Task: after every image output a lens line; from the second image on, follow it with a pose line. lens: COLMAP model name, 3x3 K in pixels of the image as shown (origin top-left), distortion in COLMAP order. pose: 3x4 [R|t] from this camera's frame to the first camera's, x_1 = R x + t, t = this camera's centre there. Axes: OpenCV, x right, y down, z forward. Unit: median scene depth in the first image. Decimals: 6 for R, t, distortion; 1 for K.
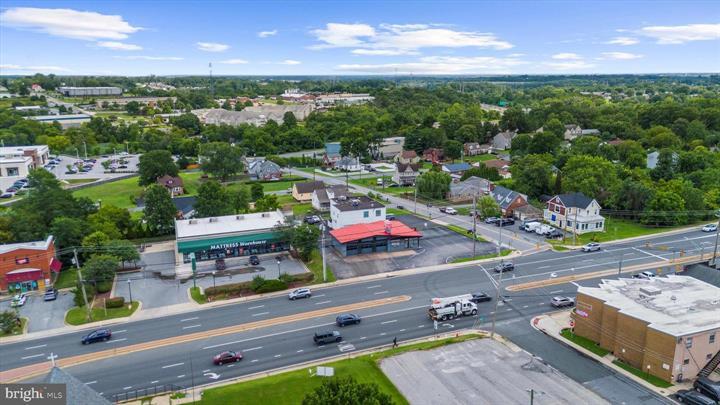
lens RADIAL K [[530.6, 0, 362.9], [0, 530.6, 200.4], [0, 0, 1]] dist [0.078667, -0.085923]
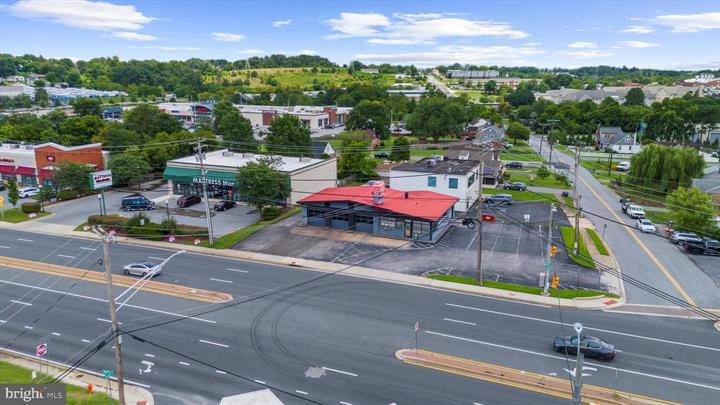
lens RADIAL K [[530.6, 0, 362.9], [0, 530.6, 200.4], [0, 0, 1]] dist [0.078667, -0.085923]
pose [[0.727822, 0.166743, -0.665186, 0.371623], [-0.163455, 0.984214, 0.067868, 0.019575], [0.666001, 0.059332, 0.743587, 0.493405]]
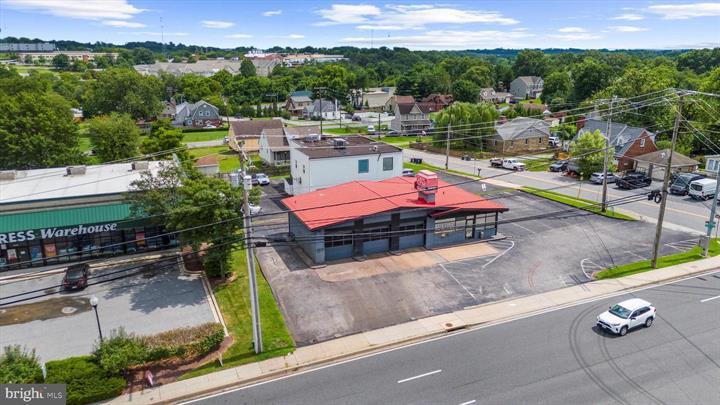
lens RADIAL K [[530.6, 0, 362.9], [0, 530.6, 200.4], [0, 0, 1]] dist [0.078667, -0.085923]
pose [[0.998672, -0.008740, 0.050764, -0.019511], [0.006598, 0.999087, 0.042208, 0.037929], [-0.051086, -0.041817, 0.997818, 0.531380]]
